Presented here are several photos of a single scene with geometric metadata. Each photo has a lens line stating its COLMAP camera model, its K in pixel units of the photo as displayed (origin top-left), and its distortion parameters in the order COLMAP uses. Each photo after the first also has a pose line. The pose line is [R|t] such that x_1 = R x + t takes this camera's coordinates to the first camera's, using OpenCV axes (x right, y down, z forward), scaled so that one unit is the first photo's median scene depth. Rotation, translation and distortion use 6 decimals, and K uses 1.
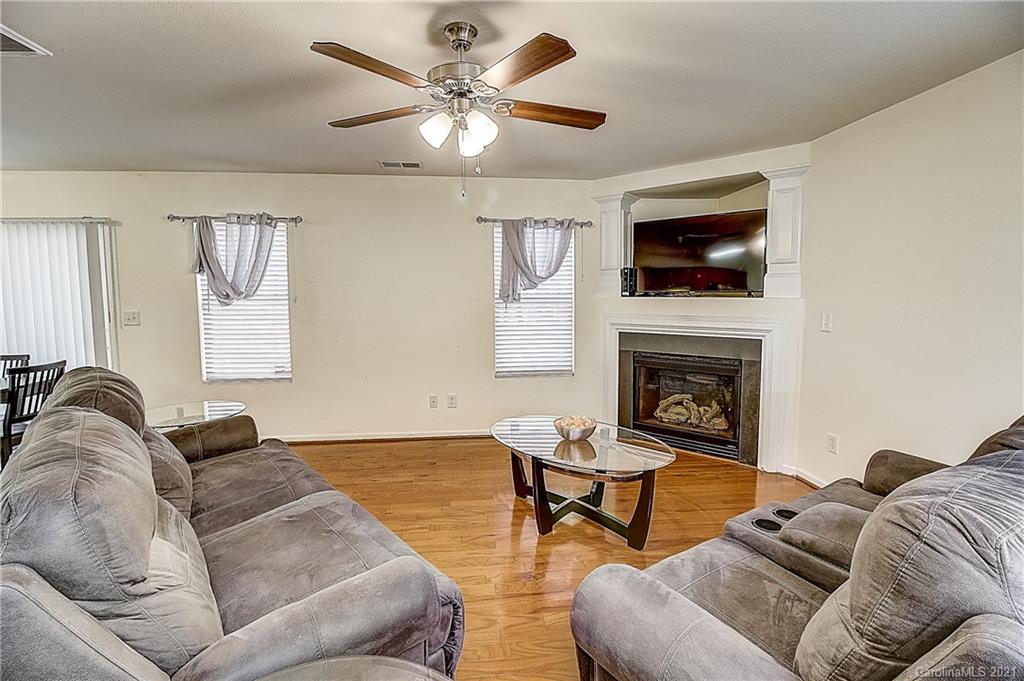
lens RADIAL K [[471.4, 0, 514.6], [0, 471.4, 332.3], [0, 0, 1]] dist [0.002969, -0.014083]
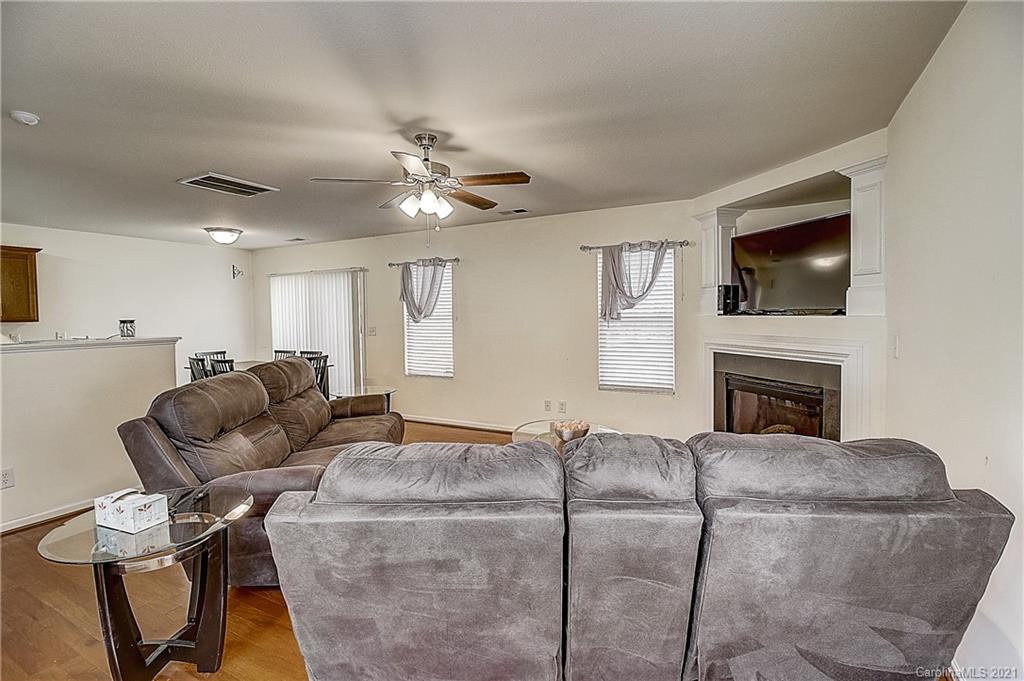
lens RADIAL K [[471.4, 0, 514.6], [0, 471.4, 332.3], [0, 0, 1]] dist [0.002969, -0.014083]
pose [[0.828429, 0.014899, -0.559895, 0.438900], [-0.037971, 0.998840, -0.029604, 0.002949], [0.558805, 0.045784, 0.828034, -0.022491]]
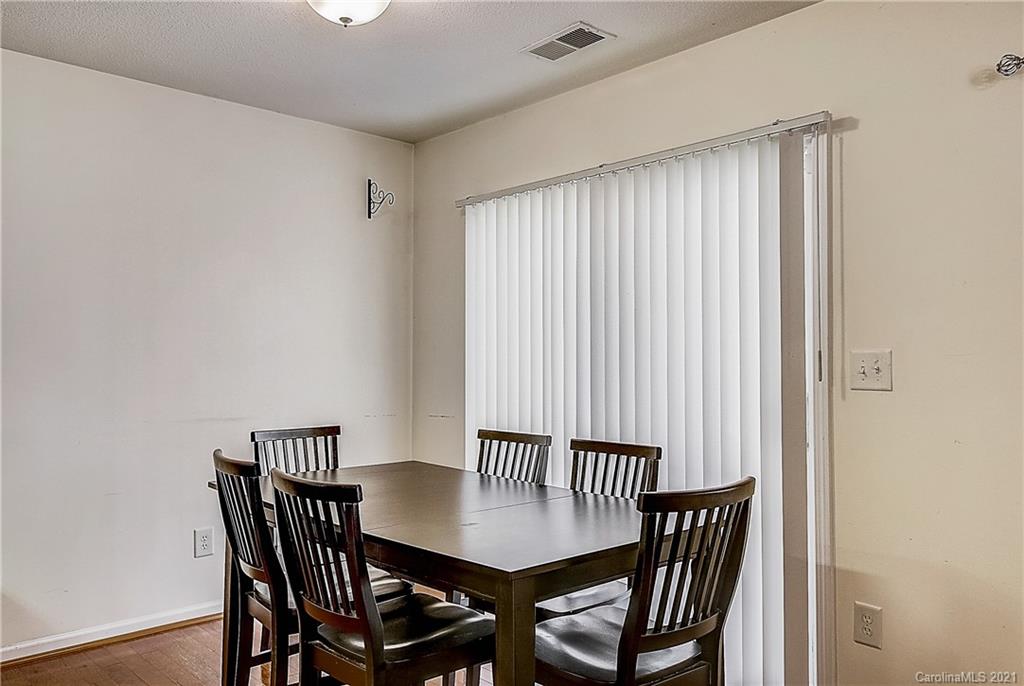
lens RADIAL K [[778.7, 0, 512.0], [0, 778.7, 343.0], [0, 0, 1]] dist [-0.002148, -0.001613]
pose [[0.588287, -0.012213, -0.808560, -0.481075], [-0.069396, 0.995435, -0.065527, 0.007984], [0.805669, 0.094659, 0.584754, 0.407545]]
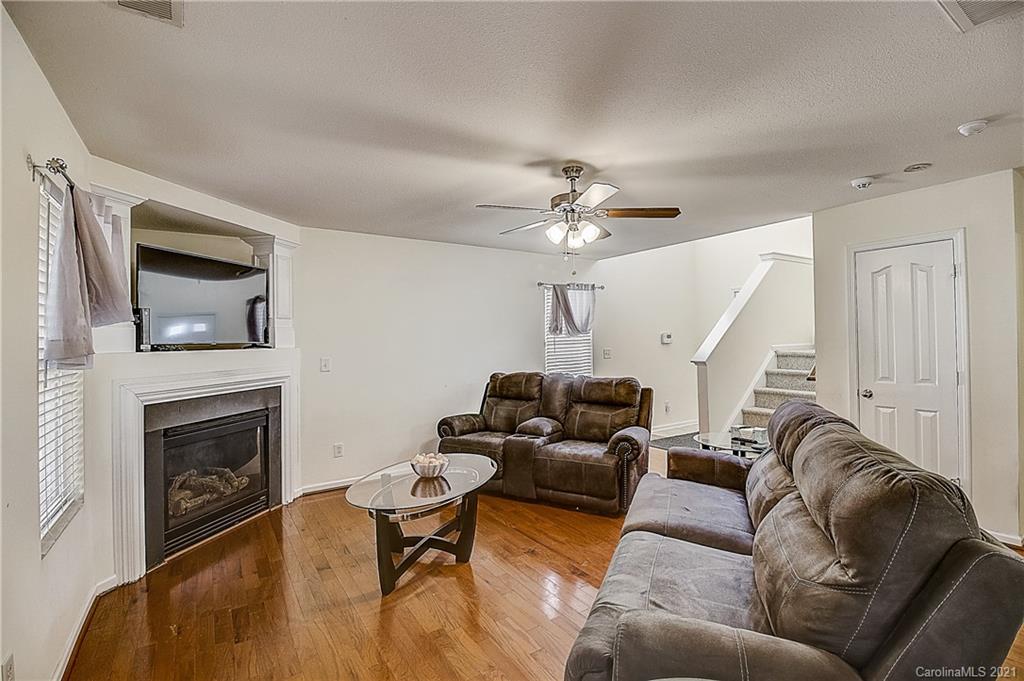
lens RADIAL K [[471.4, 0, 514.6], [0, 471.4, 332.3], [0, 0, 1]] dist [0.002969, -0.014083]
pose [[-0.452280, 0.025115, 0.891522, -0.621830], [0.094679, 0.995307, 0.019993, -0.069204], [-0.886836, 0.093451, -0.452535, 0.862184]]
